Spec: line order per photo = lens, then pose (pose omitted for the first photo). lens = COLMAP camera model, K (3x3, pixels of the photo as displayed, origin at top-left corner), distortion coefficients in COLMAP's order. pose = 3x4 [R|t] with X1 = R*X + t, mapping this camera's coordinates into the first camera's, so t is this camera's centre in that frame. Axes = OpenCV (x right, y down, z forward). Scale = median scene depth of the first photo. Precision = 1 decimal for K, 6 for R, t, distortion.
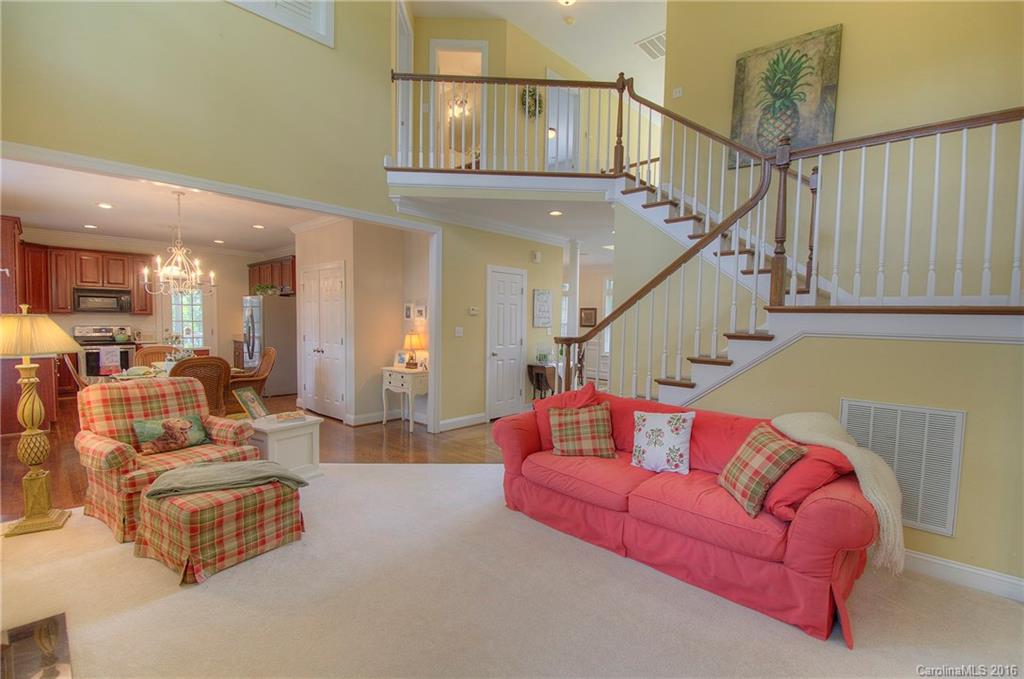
lens RADIAL K [[456.4, 0, 511.0], [0, 456.4, 340.5], [0, 0, 1]] dist [0.004653, -0.000666]
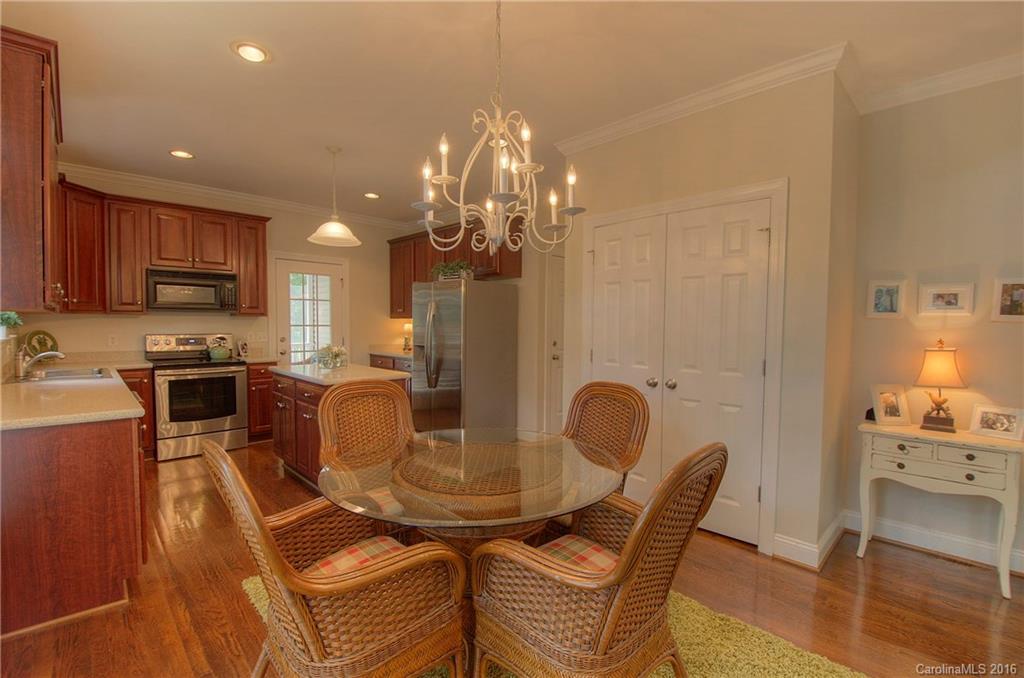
lens RADIAL K [[456.4, 0, 515.4], [0, 456.4, 340.4], [0, 0, 1]] dist [0.004653, -0.000666]
pose [[0.999339, -0.005355, -0.035954, -0.458081], [0.004986, 0.999934, -0.010342, -0.015518], [0.036007, 0.010156, 0.999300, 0.429348]]
